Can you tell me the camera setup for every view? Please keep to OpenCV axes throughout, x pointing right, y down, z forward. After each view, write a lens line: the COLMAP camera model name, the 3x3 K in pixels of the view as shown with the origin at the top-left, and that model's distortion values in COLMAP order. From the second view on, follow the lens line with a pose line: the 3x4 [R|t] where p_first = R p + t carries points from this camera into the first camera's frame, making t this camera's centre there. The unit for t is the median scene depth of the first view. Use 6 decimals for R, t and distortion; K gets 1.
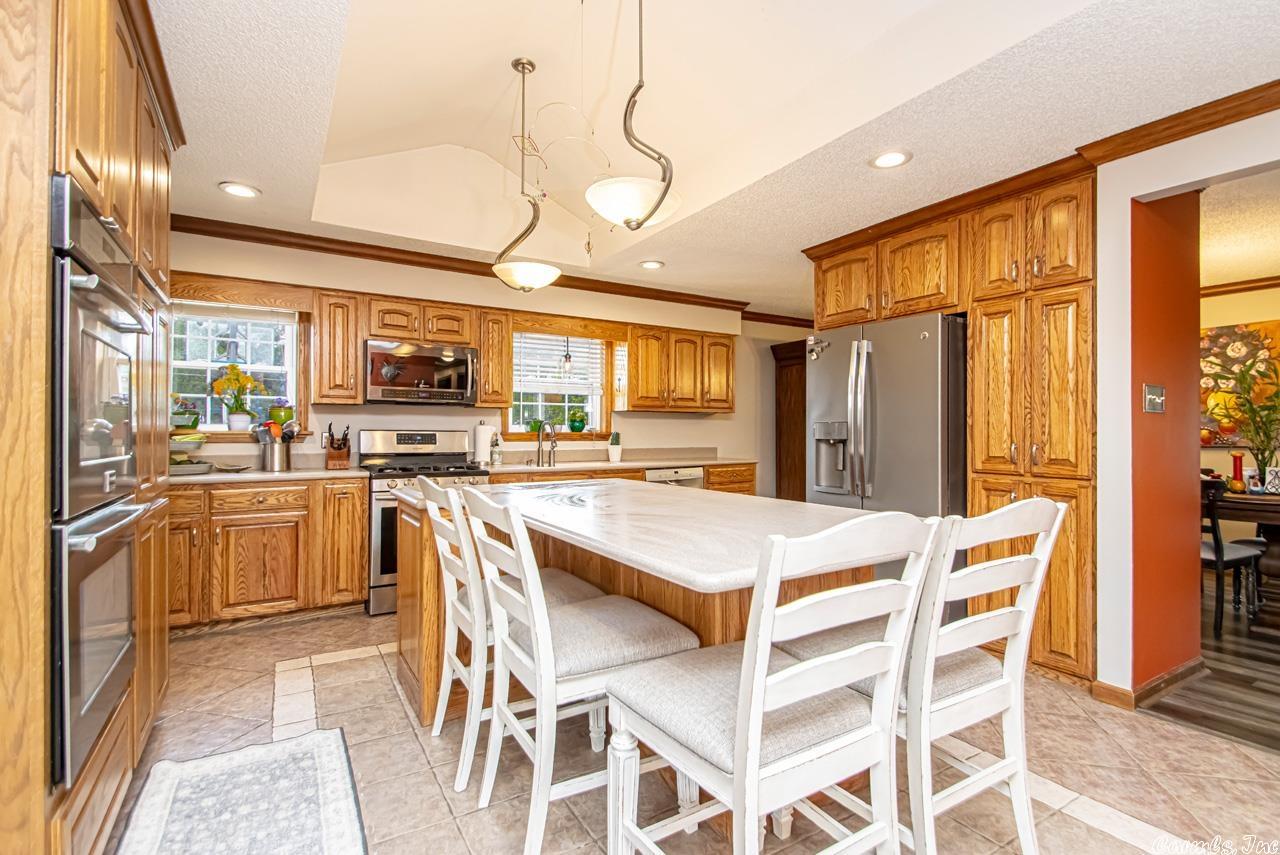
lens RADIAL K [[596.6, 0, 650.4], [0, 596.6, 418.7], [0, 0, 1]] dist [0.014393, -0.015272]
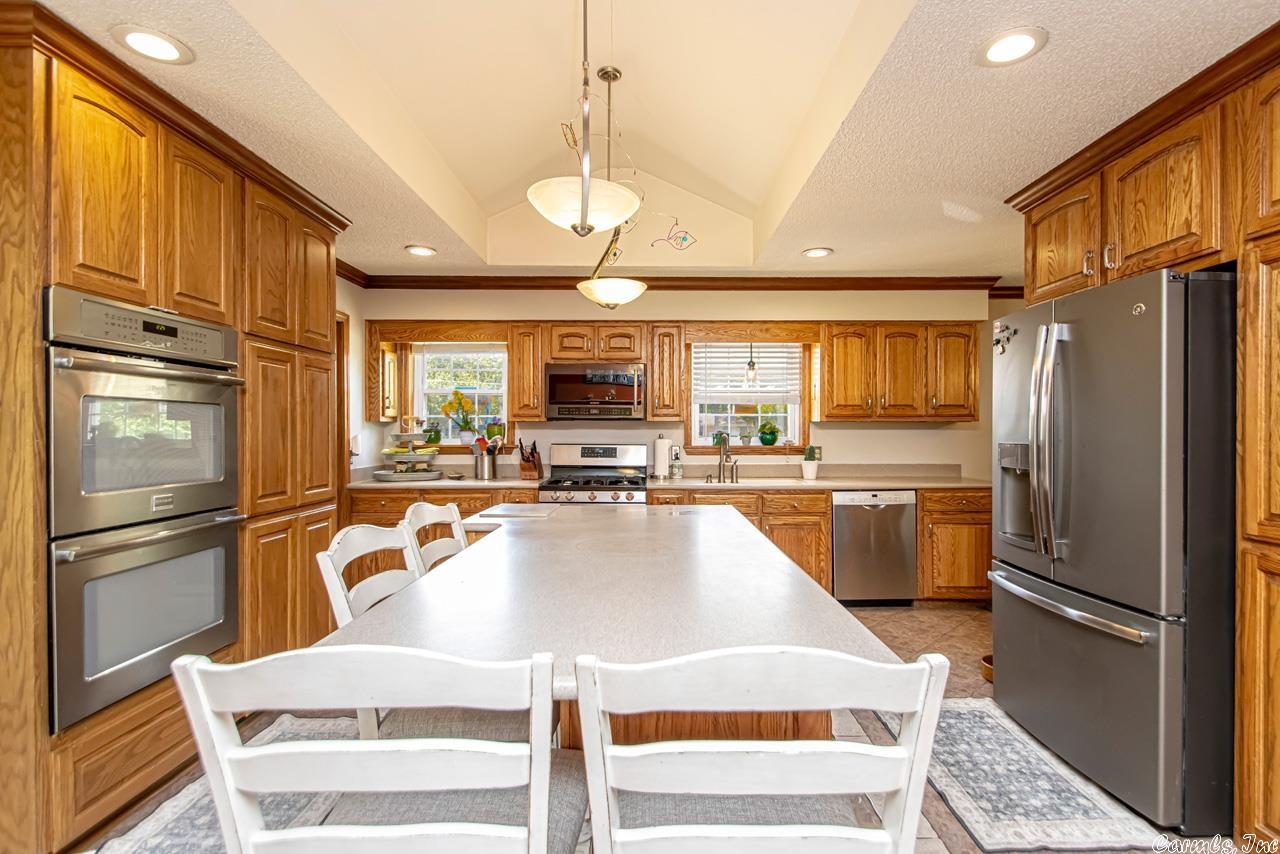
lens RADIAL K [[596.6, 0, 650.4], [0, 596.6, 418.2], [0, 0, 1]] dist [0.014393, -0.015272]
pose [[0.850118, -0.012914, -0.526434, 0.267833], [0.013203, 0.999908, -0.003208, -0.024045], [0.526427, -0.004223, 0.850210, 0.162741]]
